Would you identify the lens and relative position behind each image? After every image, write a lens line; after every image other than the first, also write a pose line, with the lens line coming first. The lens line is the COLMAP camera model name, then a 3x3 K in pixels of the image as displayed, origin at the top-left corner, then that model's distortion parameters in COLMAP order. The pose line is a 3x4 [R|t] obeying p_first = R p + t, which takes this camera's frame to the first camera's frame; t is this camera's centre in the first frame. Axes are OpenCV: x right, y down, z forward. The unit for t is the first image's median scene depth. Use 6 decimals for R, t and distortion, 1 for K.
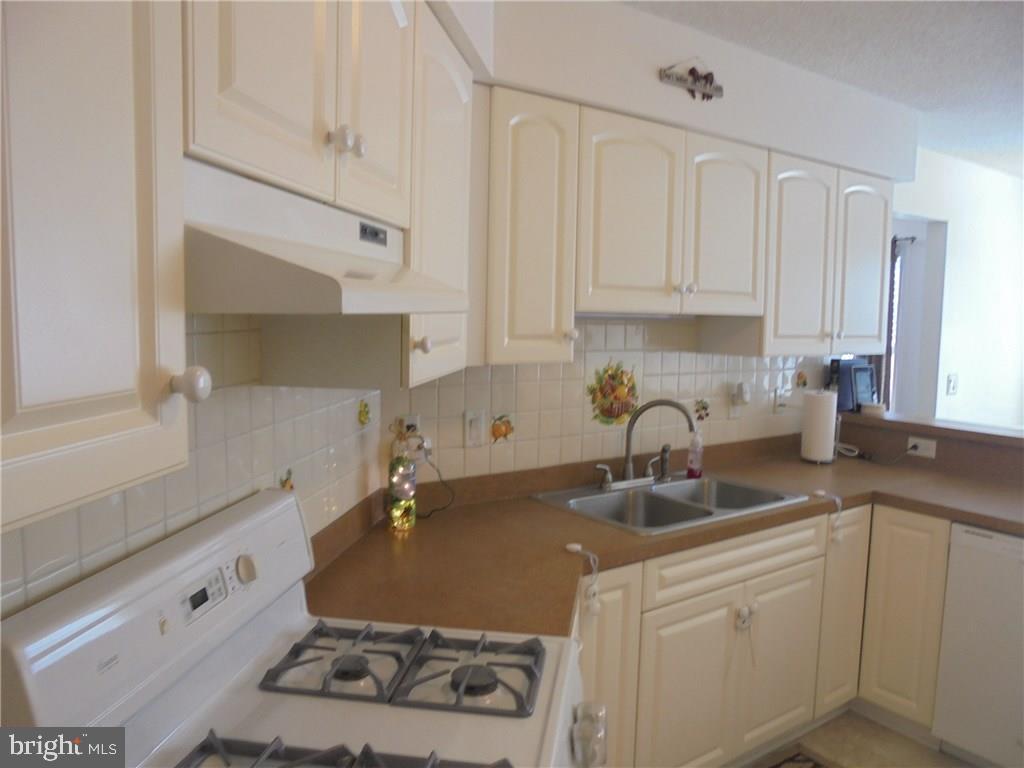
lens RADIAL K [[776.6, 0, 512.0], [0, 776.6, 384.0], [0, 0, 1]] dist [-0.140891, 0.128689]
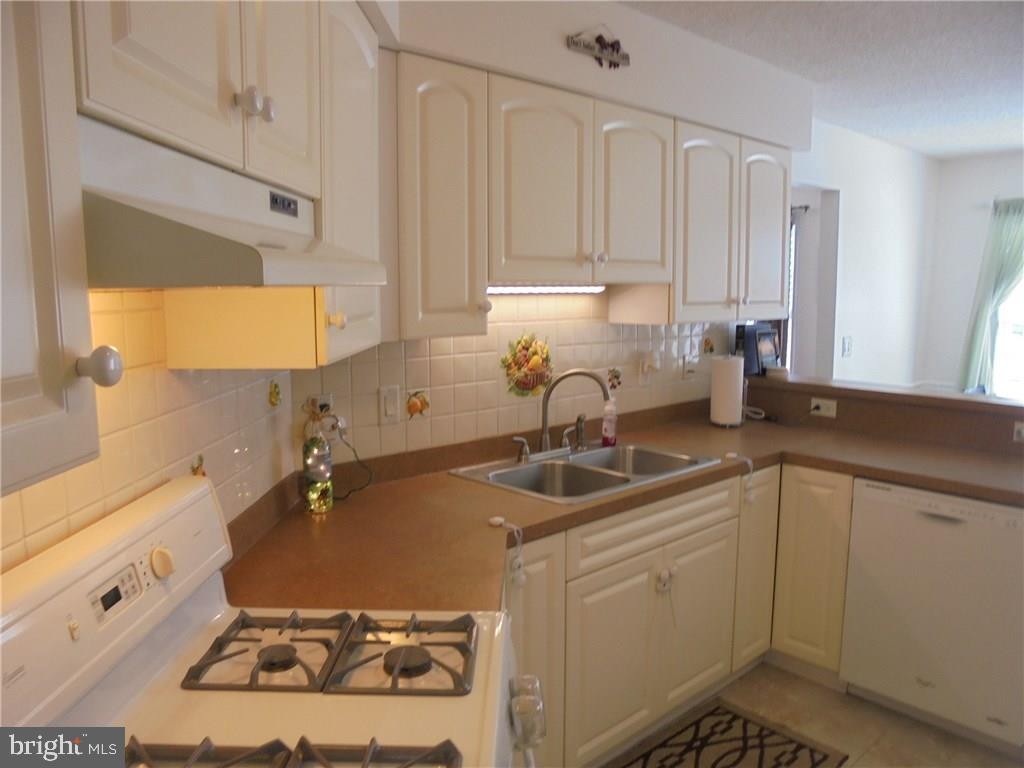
lens RADIAL K [[776.6, 0, 512.0], [0, 776.6, 384.0], [0, 0, 1]] dist [-0.140891, 0.128689]
pose [[0.991823, -0.036750, 0.122214, -0.012147], [0.032787, 0.998874, 0.034282, 0.001739], [-0.123337, -0.029995, 0.991911, 0.011998]]
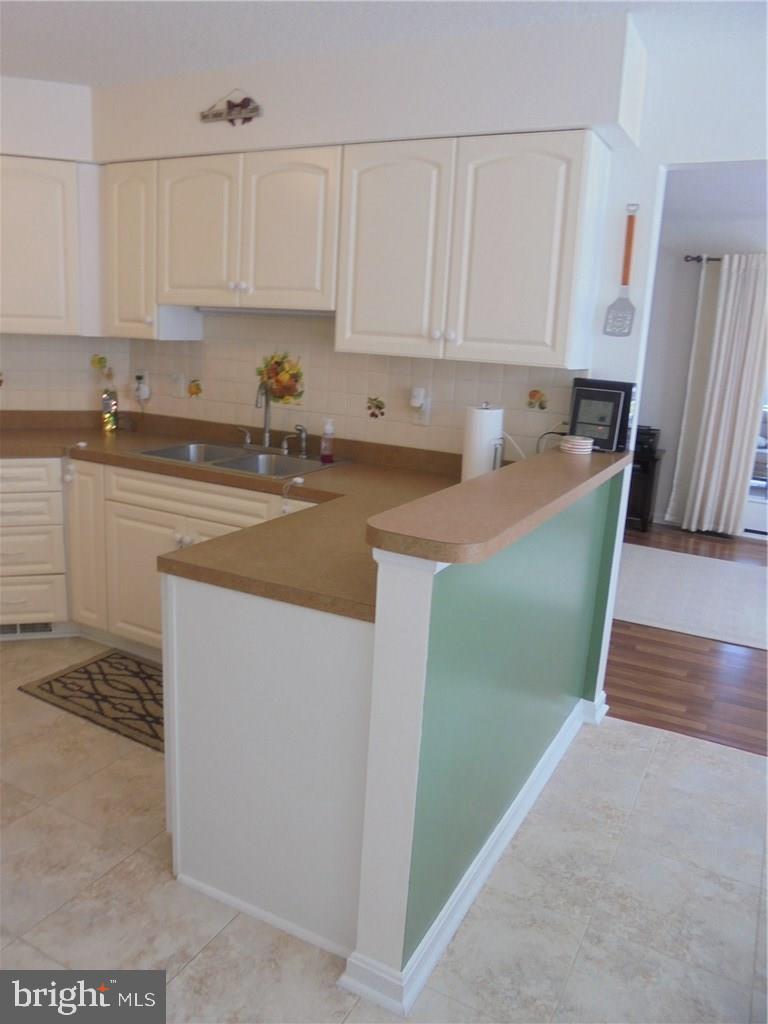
lens RADIAL K [[776.6, 0, 384.0], [0, 776.6, 512.0], [0, 0, 1]] dist [-0.140891, 0.128689]
pose [[0.442230, 0.210423, -0.871868, 1.374311], [-0.137719, 0.976492, 0.165819, -0.004813], [0.886265, 0.046742, 0.460814, 0.617838]]
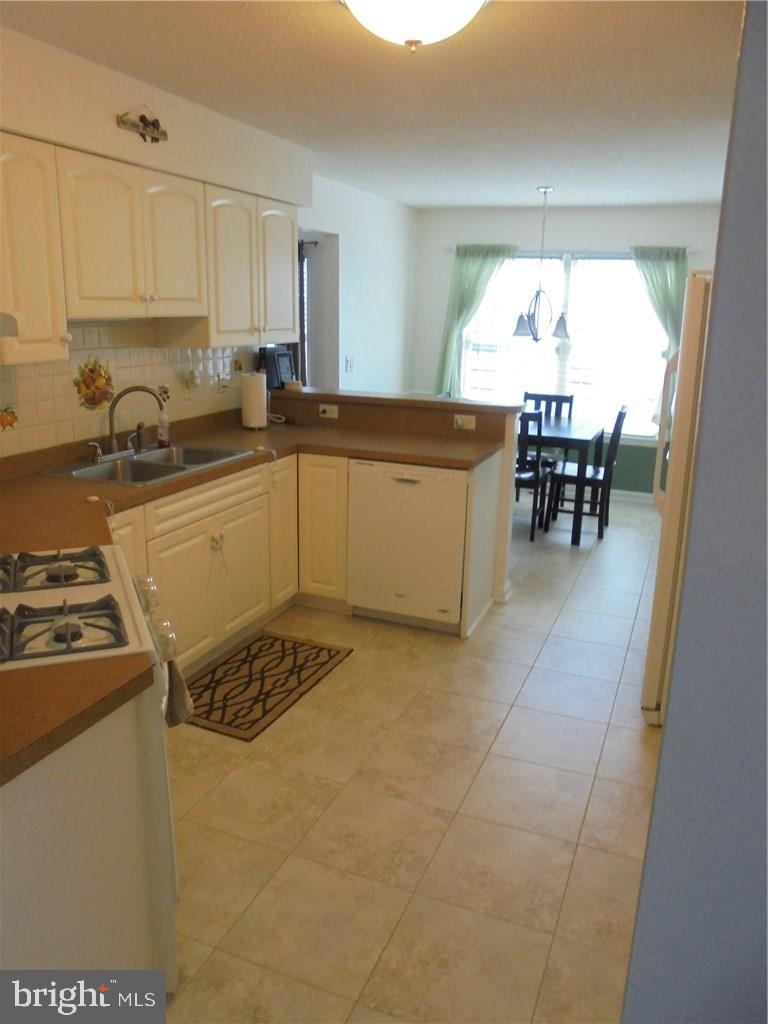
lens RADIAL K [[787.2, 0, 360.5], [0, 787.2, 489.4], [0, 0, 1]] dist [-0.034747, -0.000380]
pose [[0.861587, -0.125945, 0.491738, -0.141951], [0.055246, 0.986242, 0.155801, 0.006892], [-0.504595, -0.107069, 0.856692, -0.303839]]
